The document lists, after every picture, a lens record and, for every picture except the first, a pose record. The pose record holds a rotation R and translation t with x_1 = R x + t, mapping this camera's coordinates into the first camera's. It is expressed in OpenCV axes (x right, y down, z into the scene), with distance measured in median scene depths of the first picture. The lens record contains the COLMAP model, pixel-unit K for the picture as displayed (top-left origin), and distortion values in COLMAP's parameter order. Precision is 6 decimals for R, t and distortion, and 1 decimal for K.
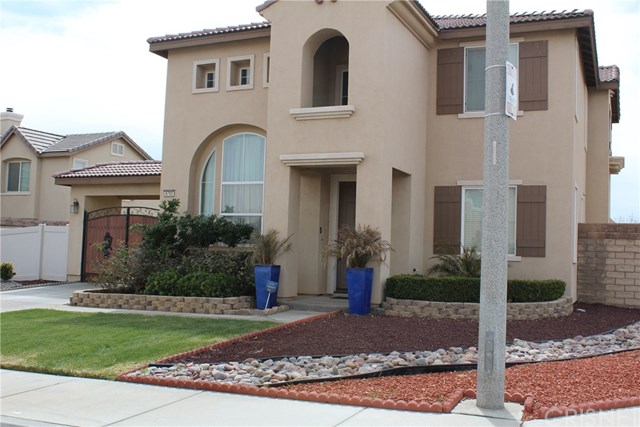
lens RADIAL K [[687.3, 0, 320.0], [0, 687.3, 213.5], [0, 0, 1]] dist [-0.121574, 0.148151]
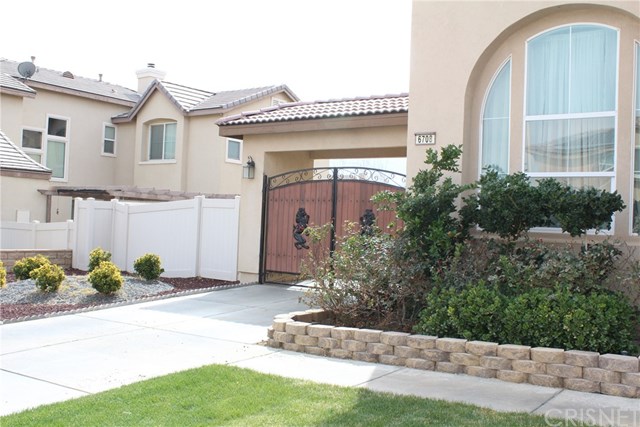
lens RADIAL K [[687.3, 0, 320.0], [0, 687.3, 213.5], [0, 0, 1]] dist [-0.121574, 0.148151]
pose [[0.982369, 0.002862, -0.186928, -0.174465], [0.003204, 0.999478, 0.032139, 0.012253], [0.186922, -0.032171, 0.981848, 0.369013]]
